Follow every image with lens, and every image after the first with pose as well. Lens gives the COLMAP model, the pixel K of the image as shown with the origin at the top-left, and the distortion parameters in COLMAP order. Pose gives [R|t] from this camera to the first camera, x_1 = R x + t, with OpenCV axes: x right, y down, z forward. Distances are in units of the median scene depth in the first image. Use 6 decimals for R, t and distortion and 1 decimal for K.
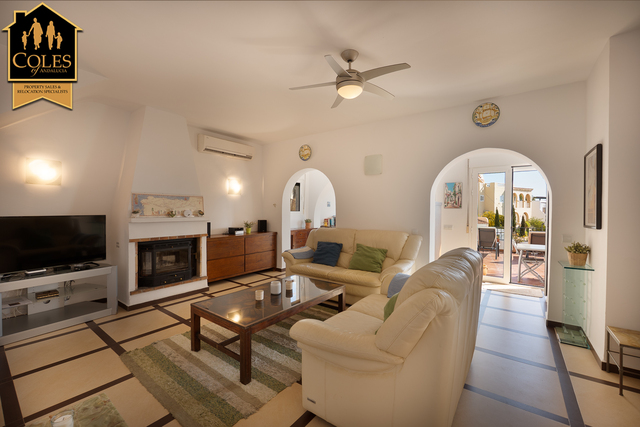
lens RADIAL K [[266.9, 0, 319.5], [0, 266.9, 214.8], [0, 0, 1]] dist [-0.010967, 0.000105]
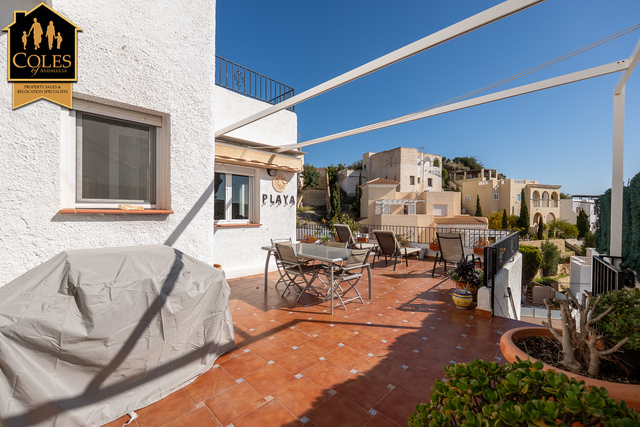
lens RADIAL K [[266.9, 0, 321.2], [0, 266.9, 214.3], [0, 0, 1]] dist [-0.010967, 0.000105]
pose [[0.991578, 0.003326, -0.129470, 1.631521], [-0.003830, 0.999986, -0.003642, 0.039025], [0.129456, 0.004107, 0.991577, 0.333056]]
